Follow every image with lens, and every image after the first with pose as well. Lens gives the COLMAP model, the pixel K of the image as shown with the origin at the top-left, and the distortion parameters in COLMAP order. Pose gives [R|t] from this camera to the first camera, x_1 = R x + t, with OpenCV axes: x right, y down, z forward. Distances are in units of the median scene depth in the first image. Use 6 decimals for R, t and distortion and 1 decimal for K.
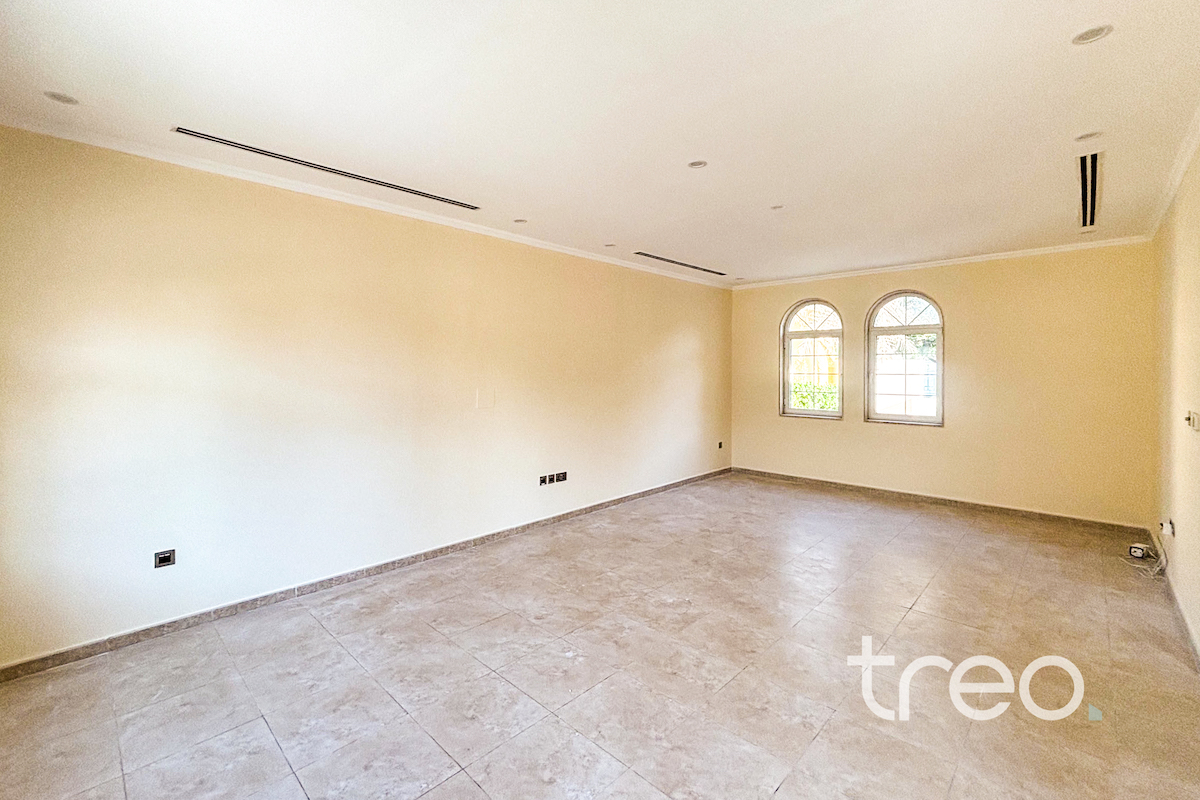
lens RADIAL K [[511.6, 0, 596.7], [0, 511.6, 370.3], [0, 0, 1]] dist [0.000773, 0.000038]
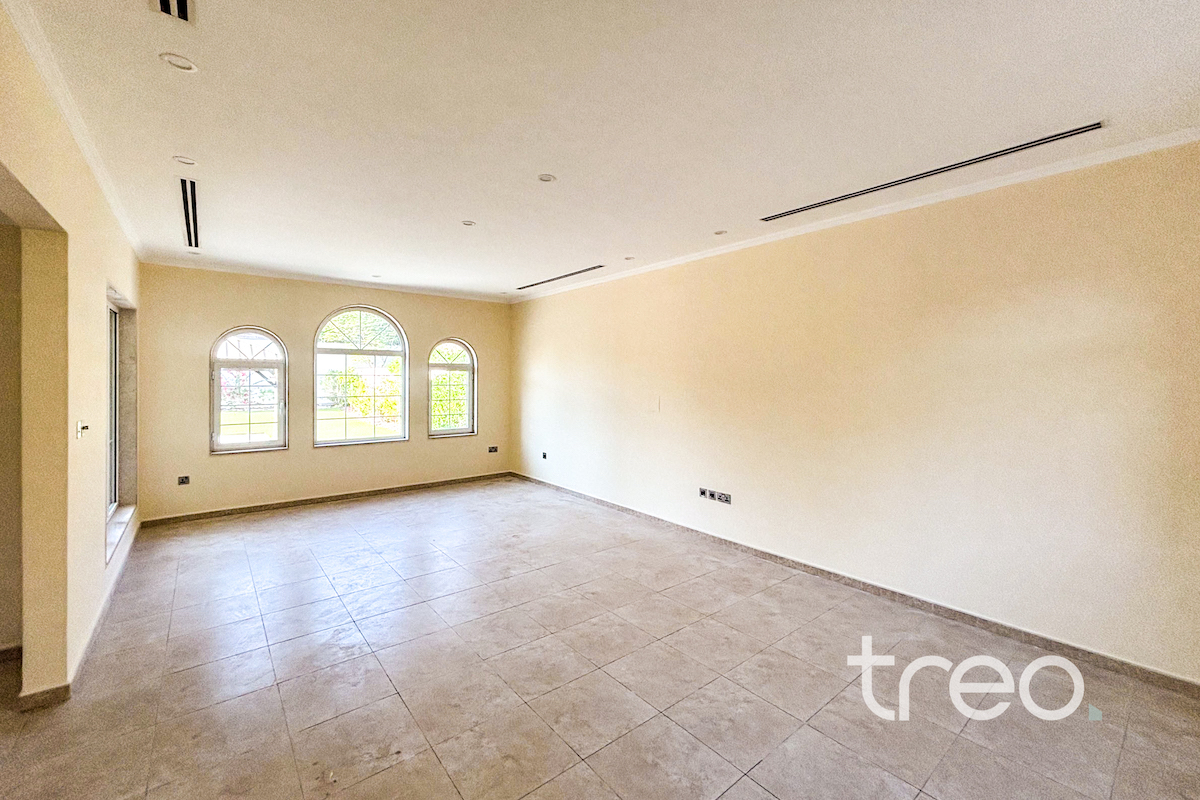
lens RADIAL K [[492.8, 0, 600.1], [0, 492.8, 384.4], [0, 0, 1]] dist [0.001048, 0.000016]
pose [[-0.135473, 0.003743, -0.990774, 0.860390], [-0.013788, 0.999889, 0.005663, 0.004323], [0.990685, 0.014428, -0.135406, 0.929428]]
